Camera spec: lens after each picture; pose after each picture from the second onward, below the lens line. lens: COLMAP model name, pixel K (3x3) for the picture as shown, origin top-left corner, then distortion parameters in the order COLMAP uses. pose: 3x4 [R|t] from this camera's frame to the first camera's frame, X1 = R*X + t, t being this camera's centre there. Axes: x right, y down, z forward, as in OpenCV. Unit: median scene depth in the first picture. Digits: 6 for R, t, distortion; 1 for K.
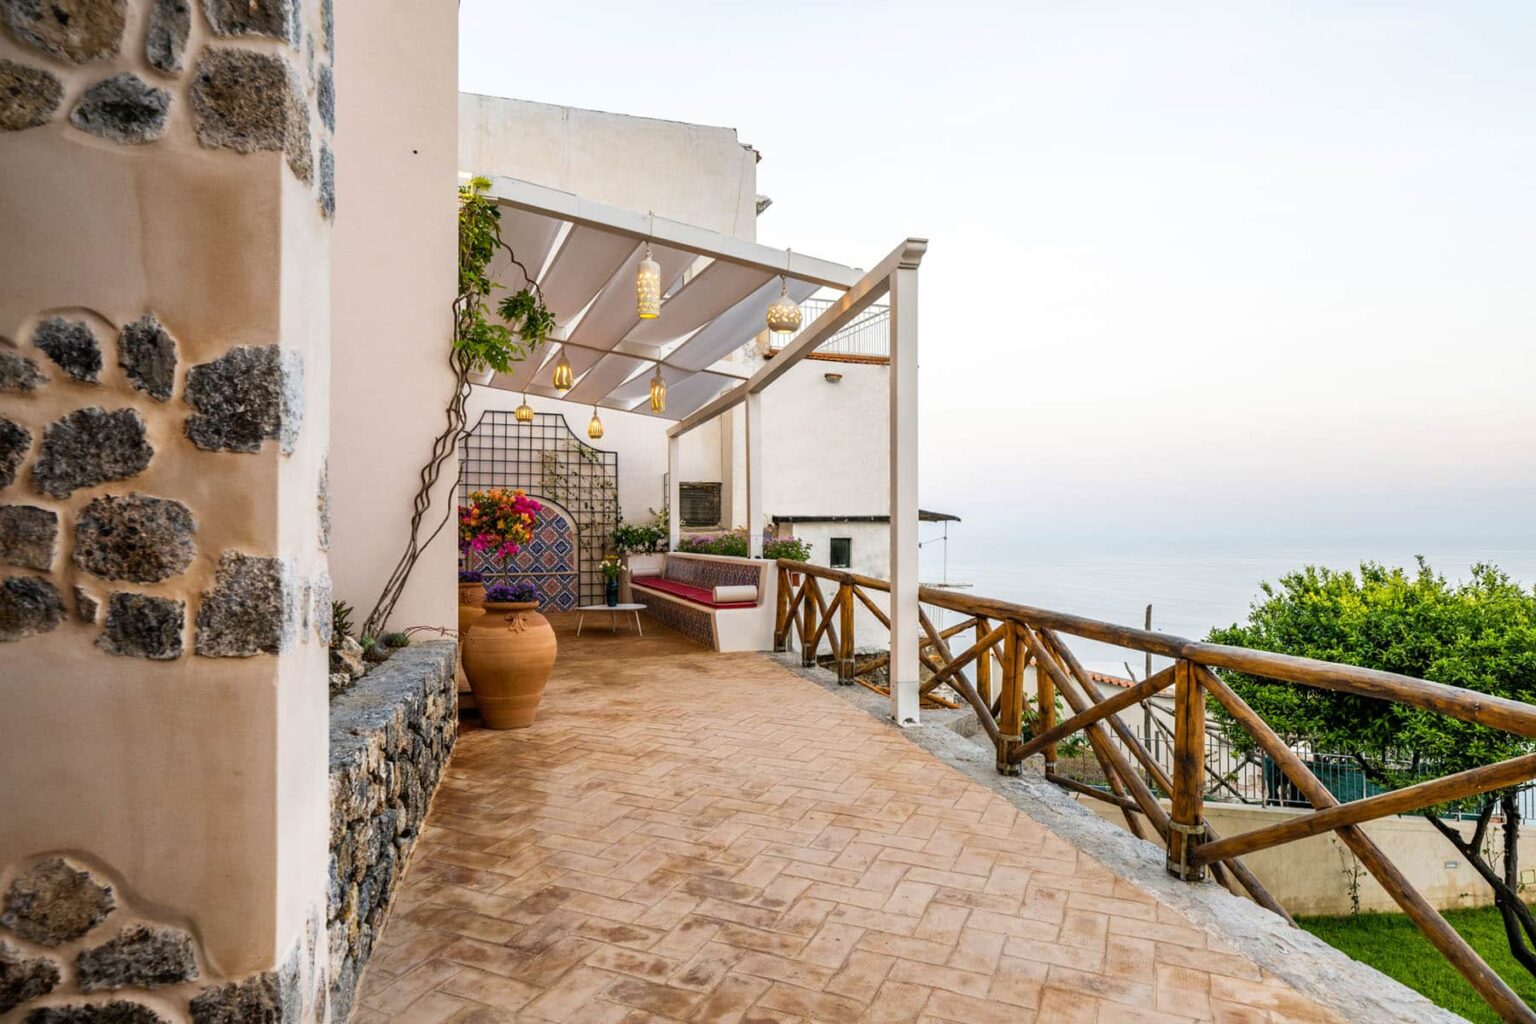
lens RADIAL K [[928.1, 0, 769.1], [0, 928.1, 513.6], [0, 0, 1]] dist [0.000495, -0.000136]
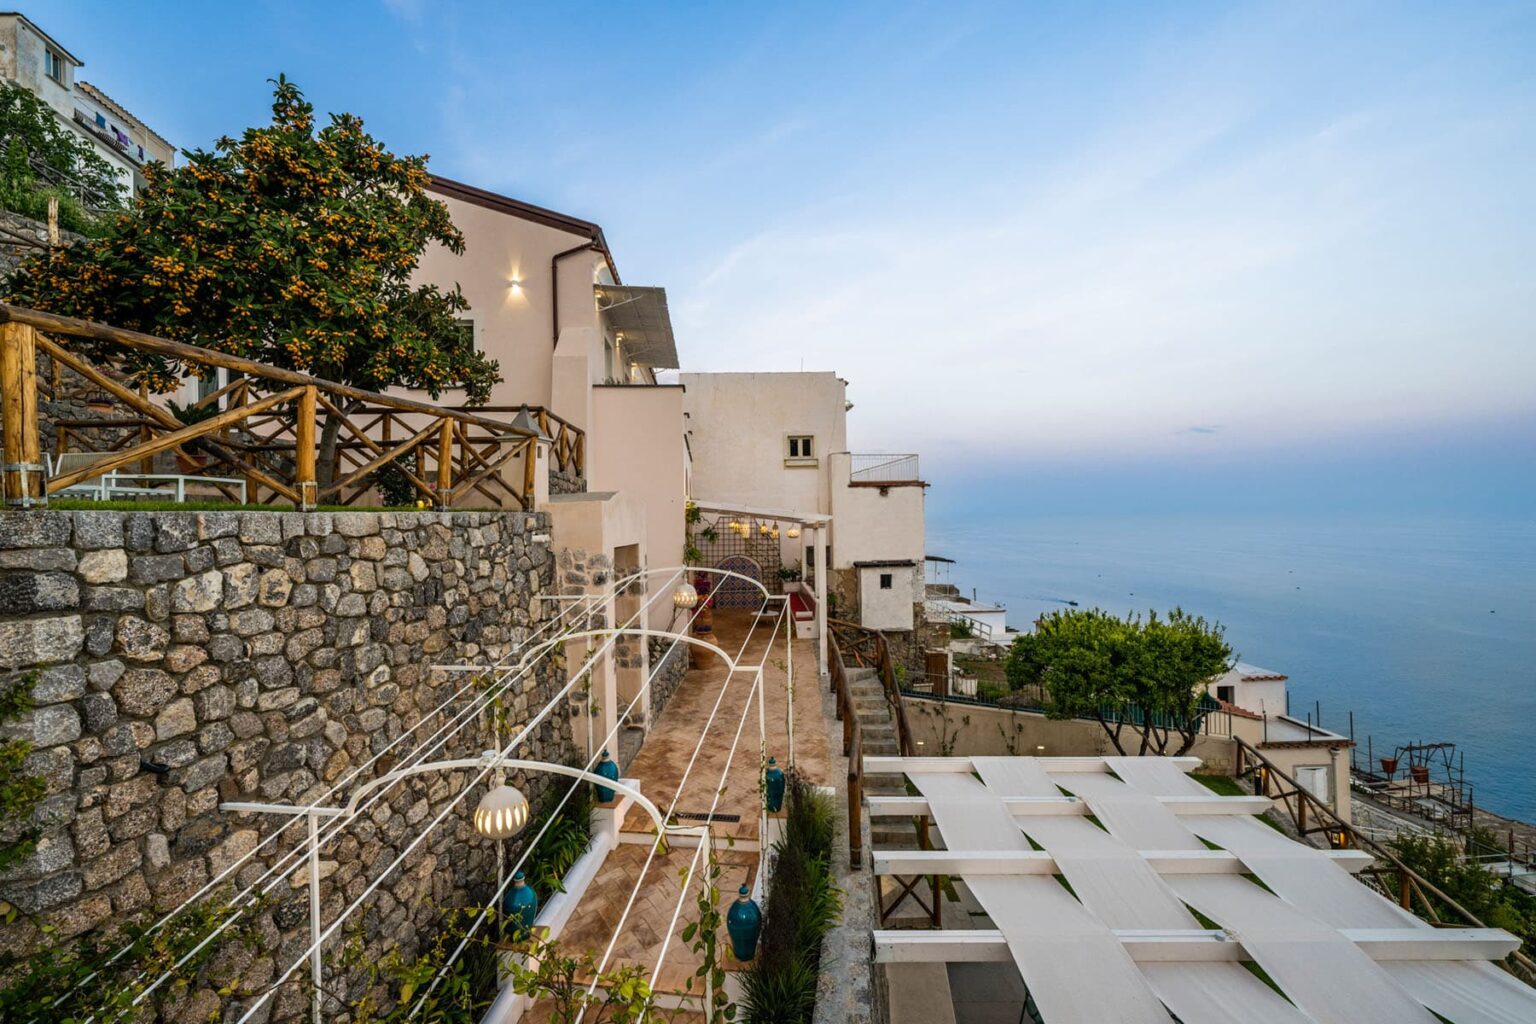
lens RADIAL K [[662.2, 0, 767.4], [0, 662.2, 510.2], [0, 0, 1]] dist [0.000149, -0.000004]
pose [[0.958585, -0.014478, -0.284440, 0.383355], [0.021017, 0.999580, 0.019950, -0.234821], [0.284032, -0.025102, 0.958486, -0.735136]]
